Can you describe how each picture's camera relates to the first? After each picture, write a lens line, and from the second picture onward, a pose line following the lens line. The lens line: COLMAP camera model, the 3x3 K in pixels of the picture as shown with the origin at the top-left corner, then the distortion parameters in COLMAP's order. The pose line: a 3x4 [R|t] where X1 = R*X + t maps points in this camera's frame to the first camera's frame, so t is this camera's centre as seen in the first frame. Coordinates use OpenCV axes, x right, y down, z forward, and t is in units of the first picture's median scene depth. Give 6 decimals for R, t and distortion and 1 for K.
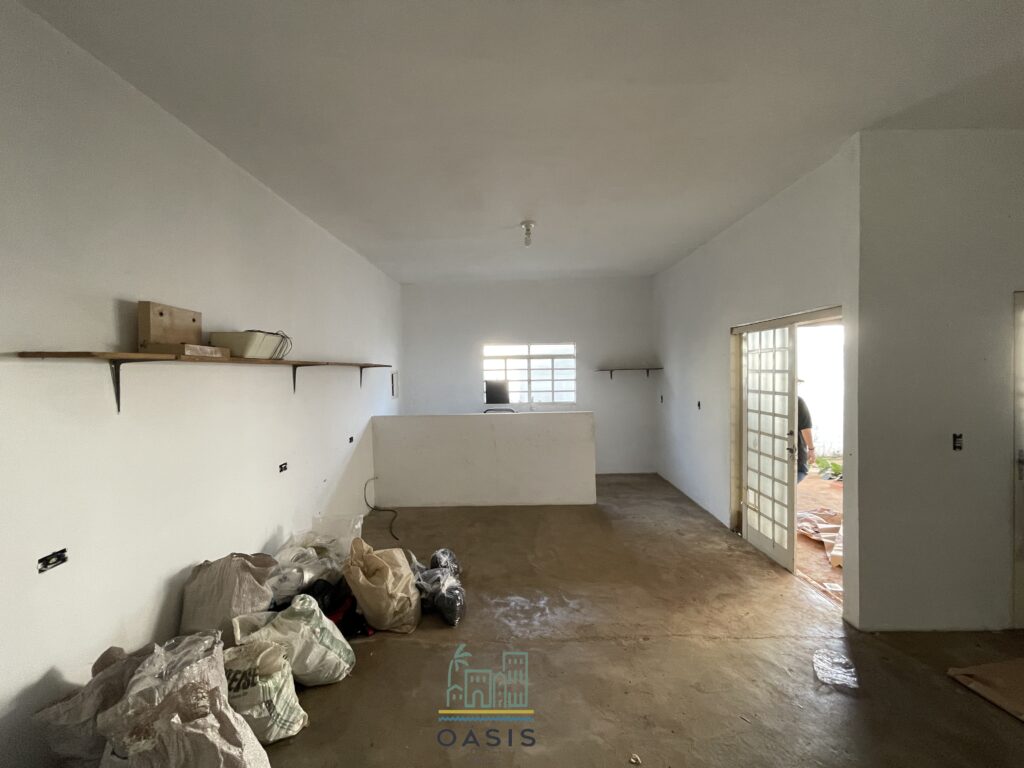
lens RADIAL K [[413.1, 0, 512.0], [0, 413.1, 384.0], [0, 0, 1]] dist [0.000792, -0.000001]
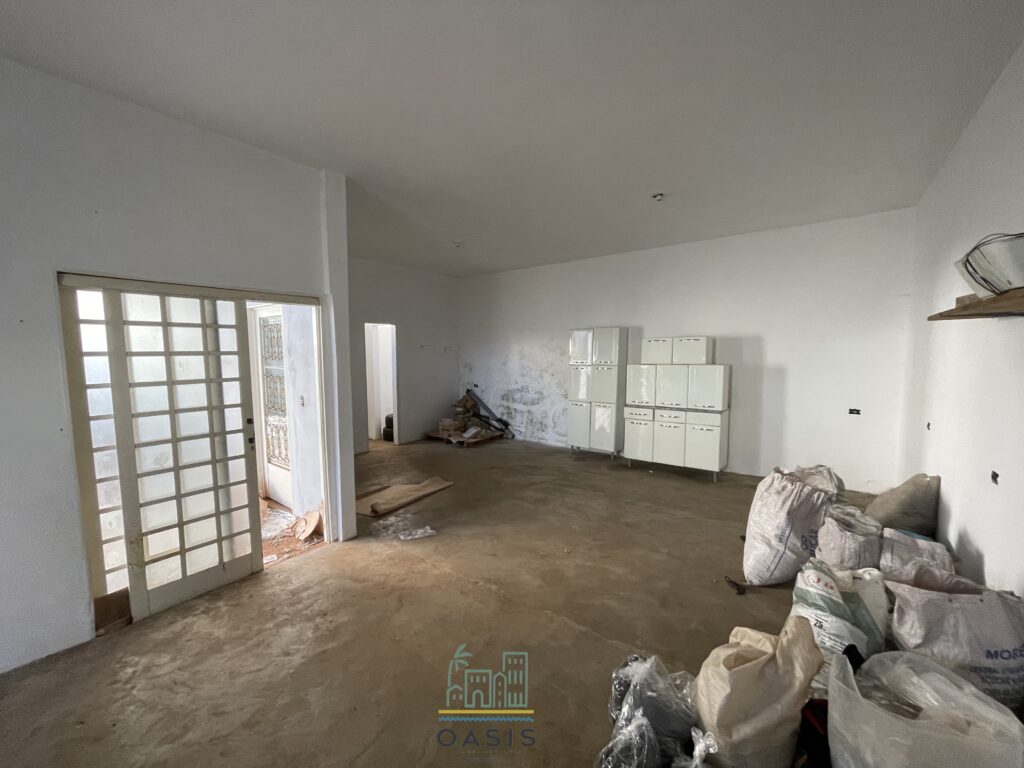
lens RADIAL K [[413.1, 0, 512.0], [0, 413.1, 384.0], [0, 0, 1]] dist [0.000792, -0.000001]
pose [[-0.801458, -0.022418, 0.597631, -0.428197], [0.047617, 0.993733, 0.101133, -0.034550], [-0.596153, 0.109511, -0.795367, 1.817473]]
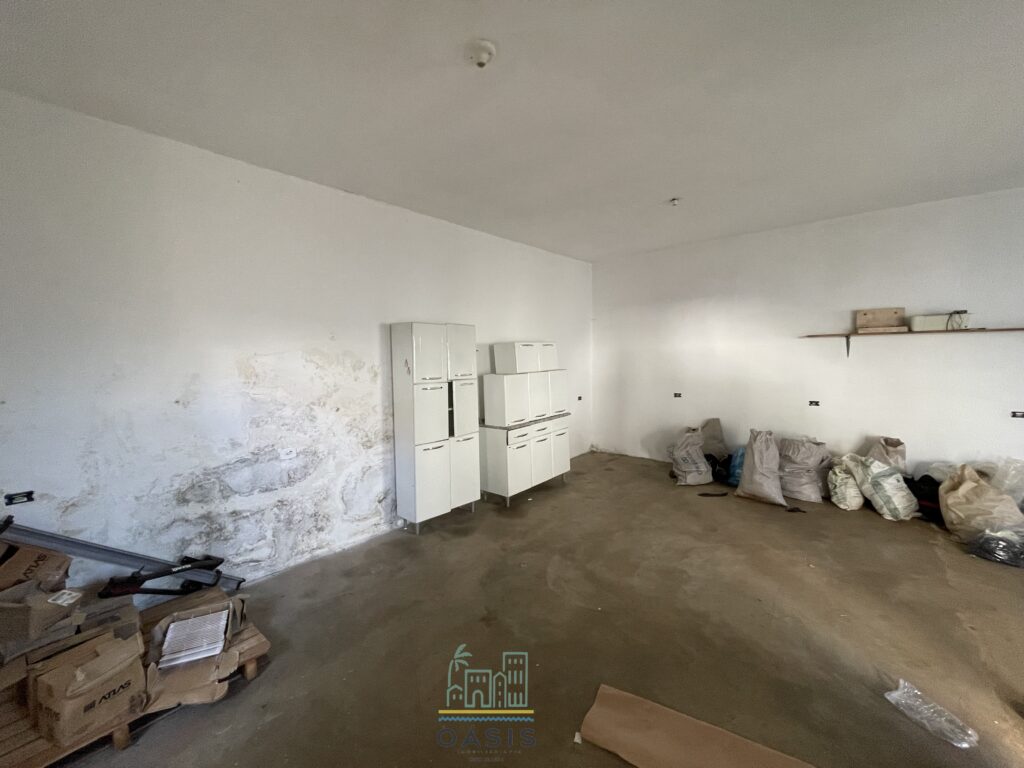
lens RADIAL K [[405.6, 0, 512.0], [0, 405.6, 384.0], [0, 0, 1]] dist [0.000508, 0.000049]
pose [[-0.643505, 0.086474, -0.760542, 1.654052], [0.004289, 0.993990, 0.109388, -0.034178], [0.765430, 0.067129, -0.640008, 0.765087]]
